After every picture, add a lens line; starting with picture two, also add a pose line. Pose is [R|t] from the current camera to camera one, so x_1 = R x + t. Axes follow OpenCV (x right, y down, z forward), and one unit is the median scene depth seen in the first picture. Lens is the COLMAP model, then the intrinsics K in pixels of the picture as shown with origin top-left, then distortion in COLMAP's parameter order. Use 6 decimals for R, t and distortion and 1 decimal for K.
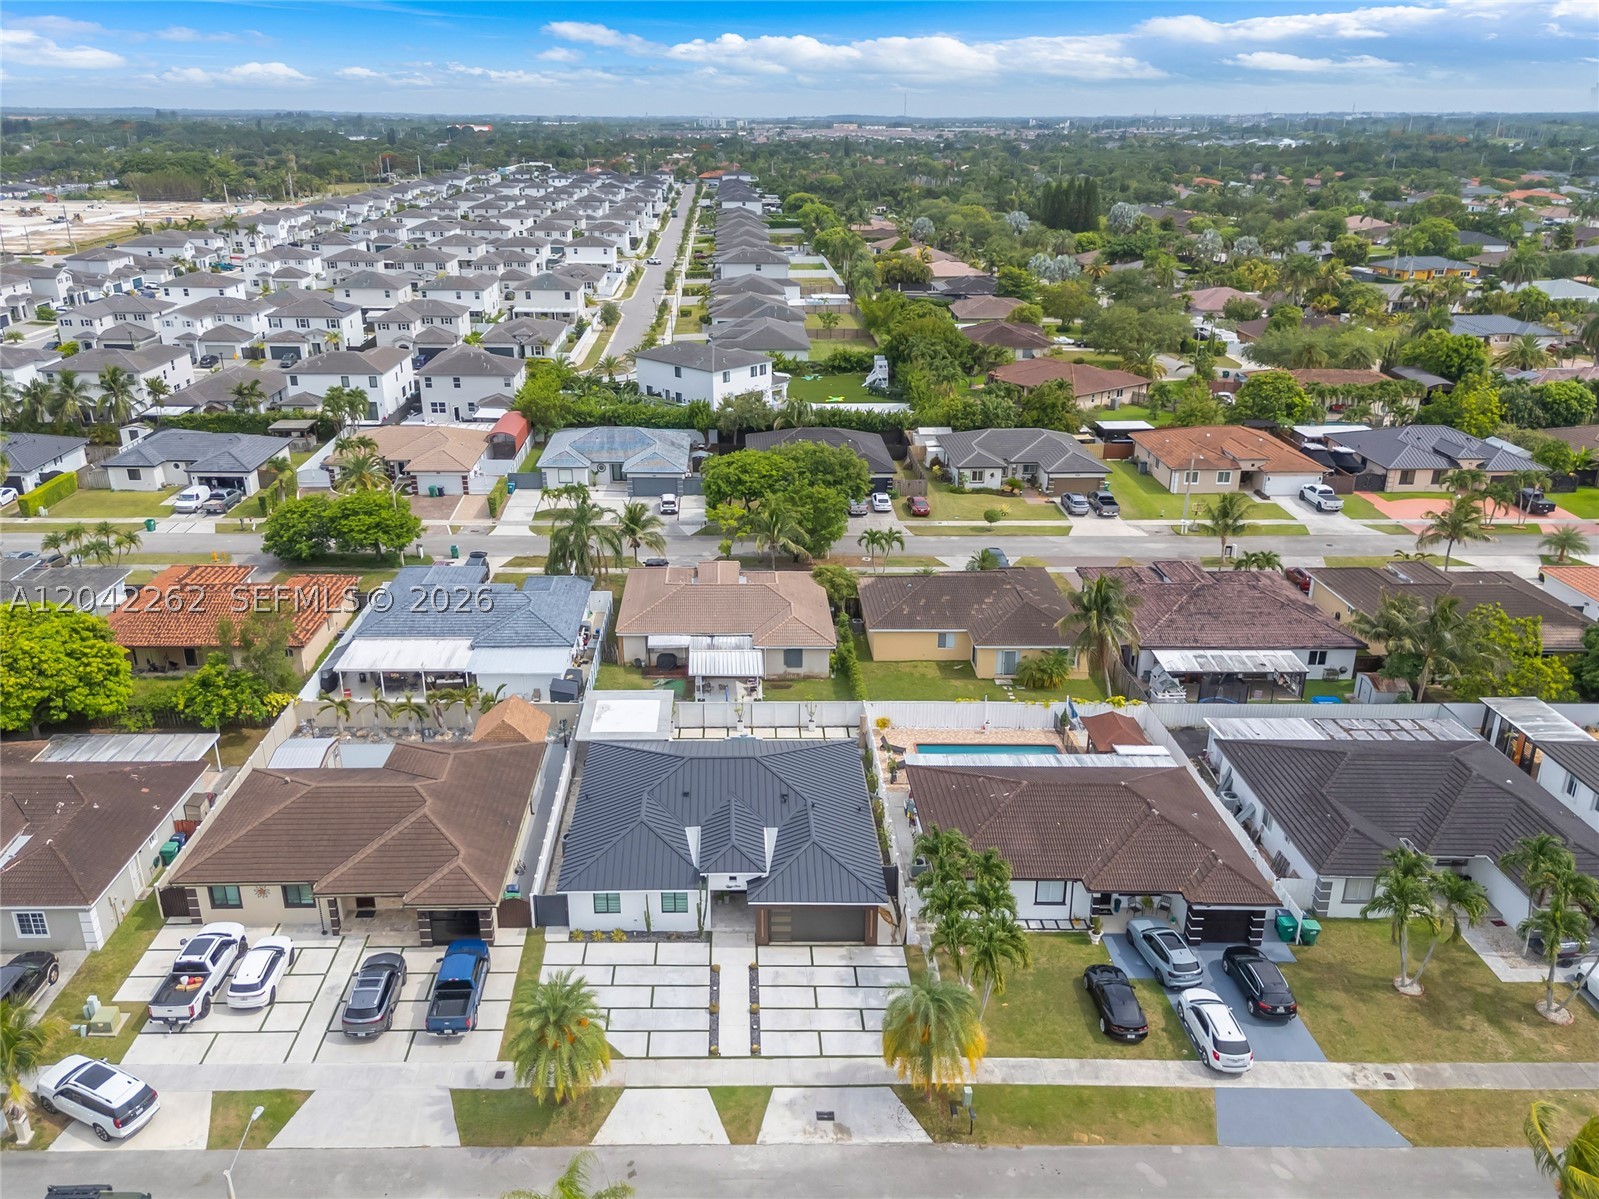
lens RADIAL K [[1180.6, 0, 763.1], [0, 1180.6, 622.2], [0, 0, 1]] dist [0.114221, -0.104242]
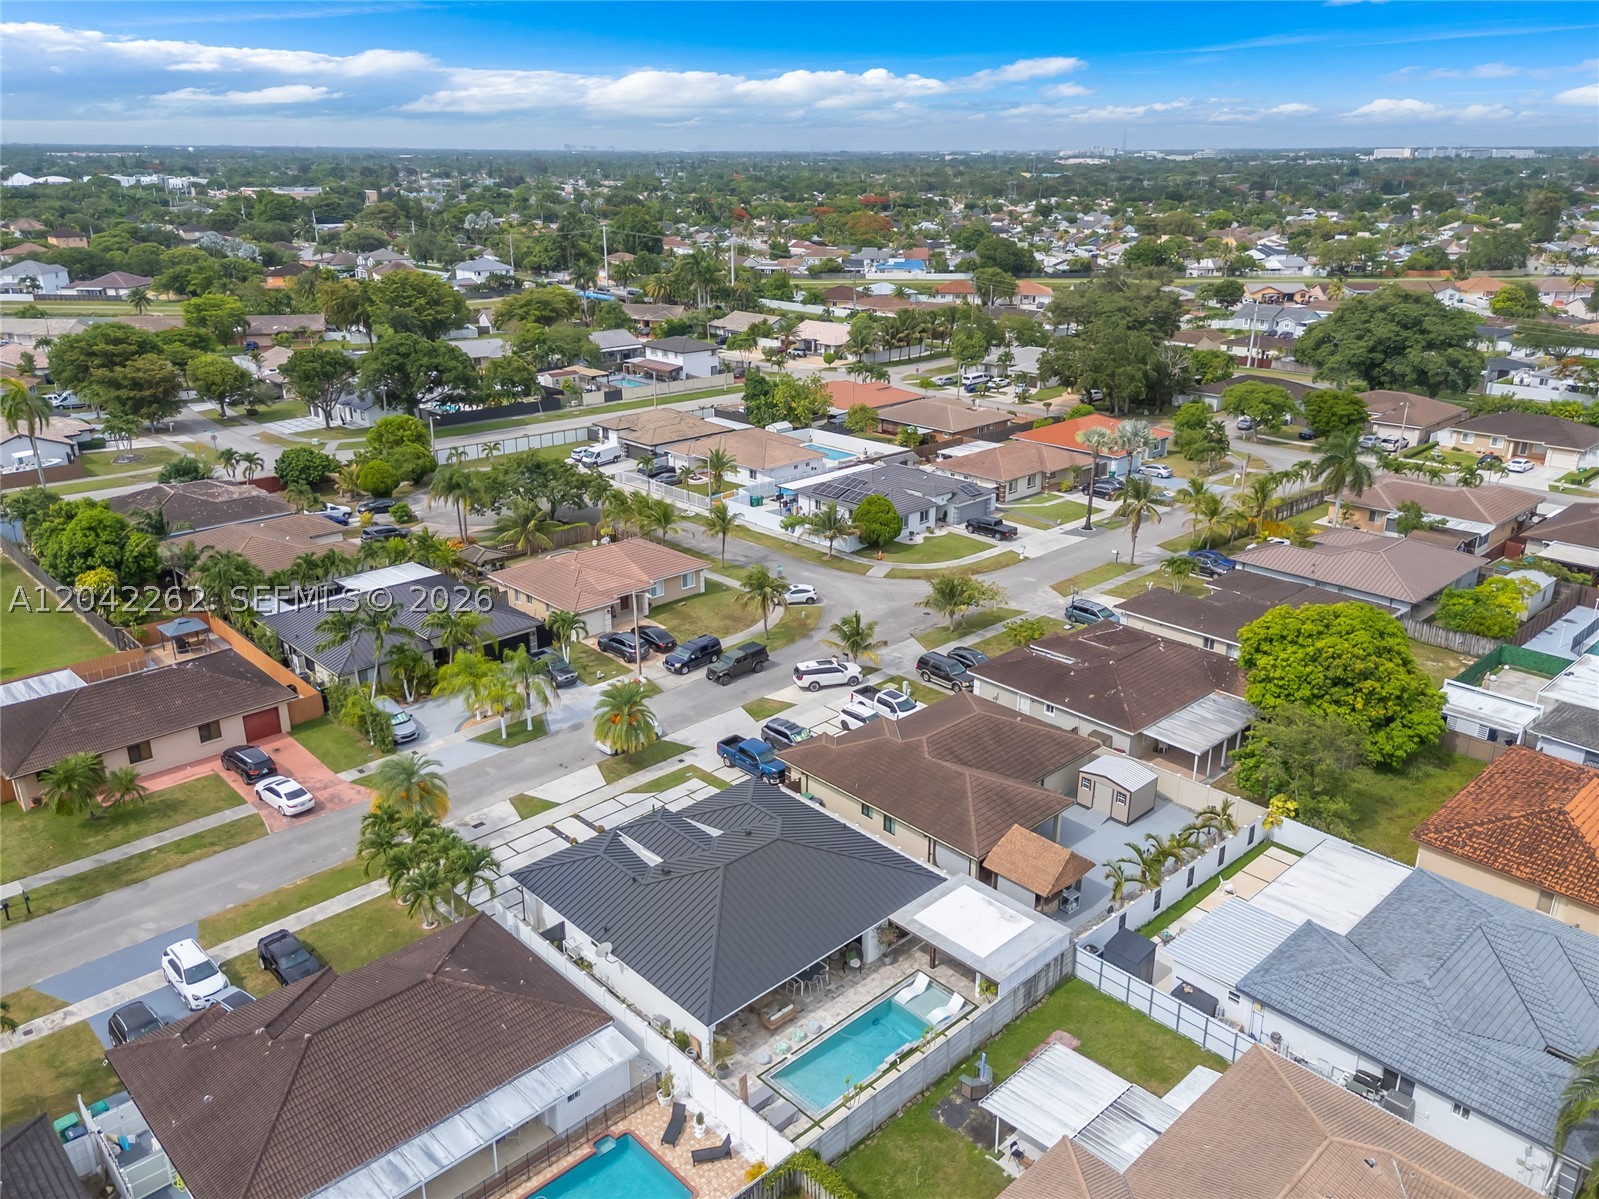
lens RADIAL K [[1237.0, 0, 803.1], [0, 1237.0, 680.2], [0, 0, 1]] dist [0.061354, -0.000455]
pose [[-0.738539, 0.264003, -0.620373, 0.369925], [-0.269754, 0.727581, 0.630761, -0.443289], [0.617894, 0.633189, -0.466131, 1.038527]]
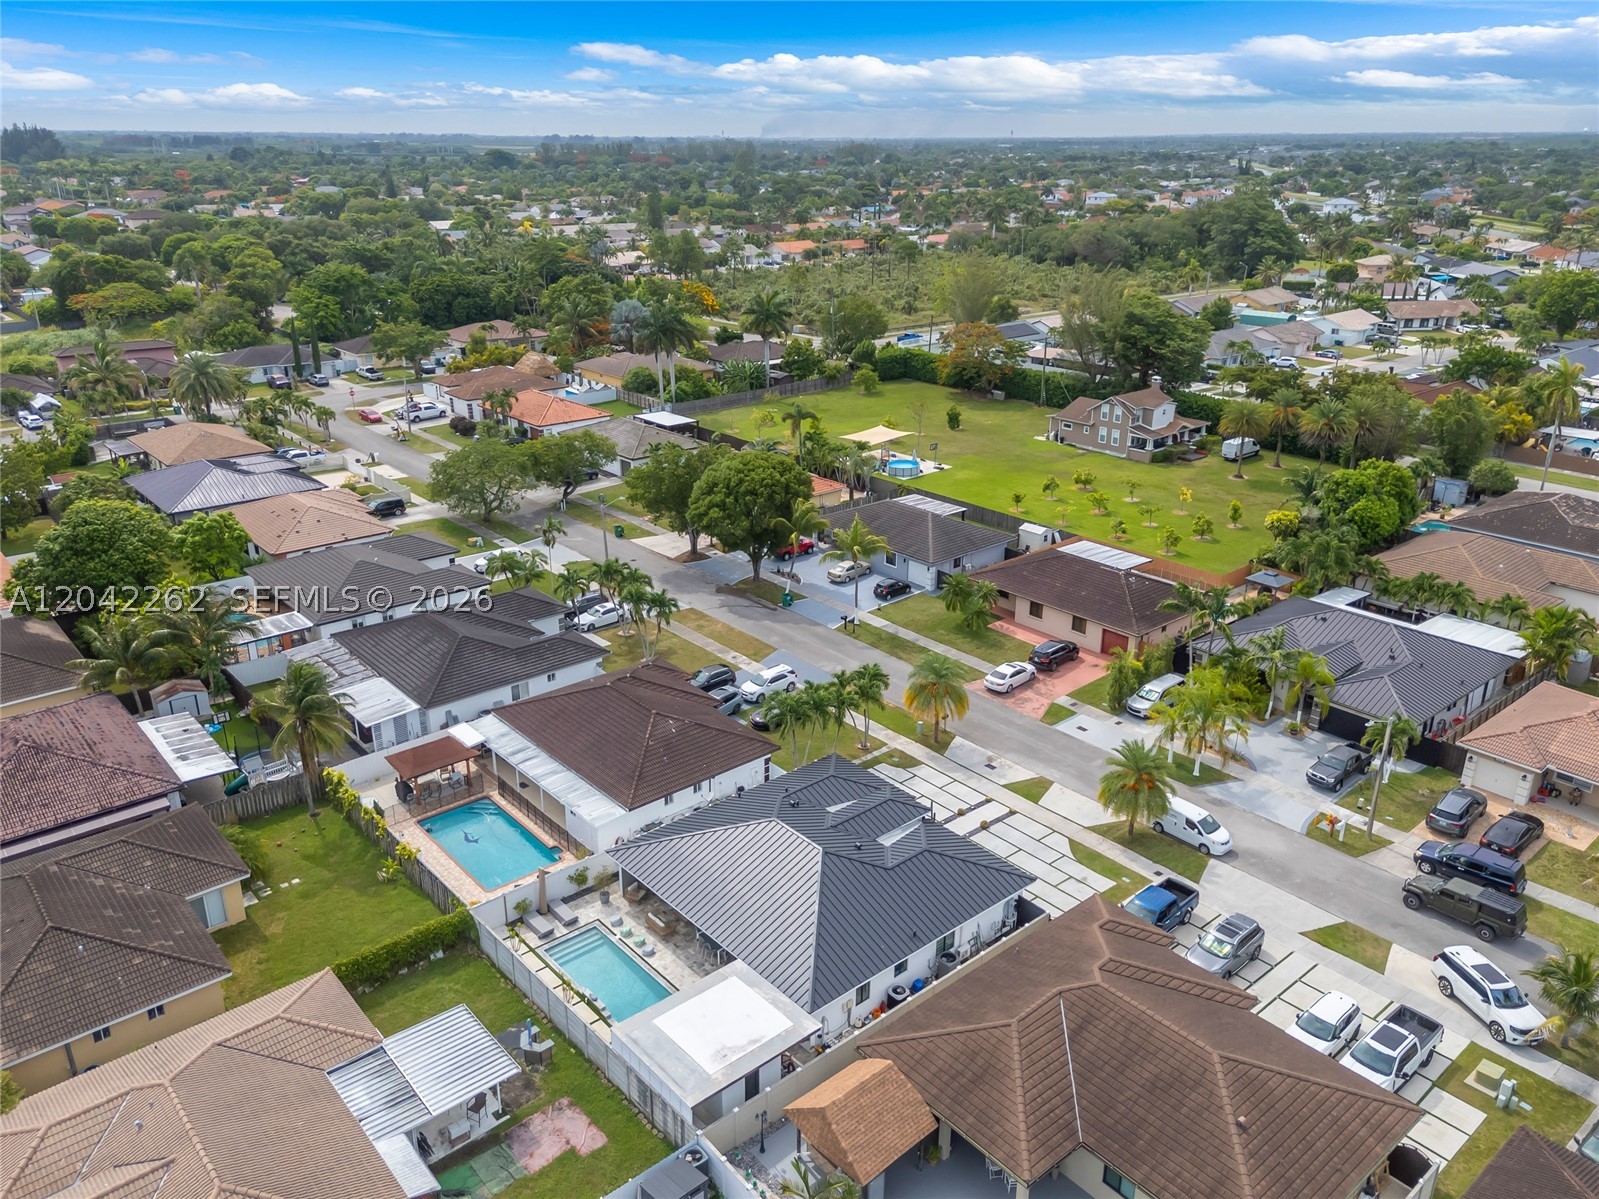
lens RADIAL K [[1180.6, 0, 763.1], [0, 1180.6, 622.2], [0, 0, 1]] dist [0.114221, -0.104242]
pose [[-0.608629, -0.305980, 0.732084, -0.476115], [0.313466, 0.754875, 0.576110, -0.404633], [-0.728910, 0.580121, -0.363524, 0.941156]]
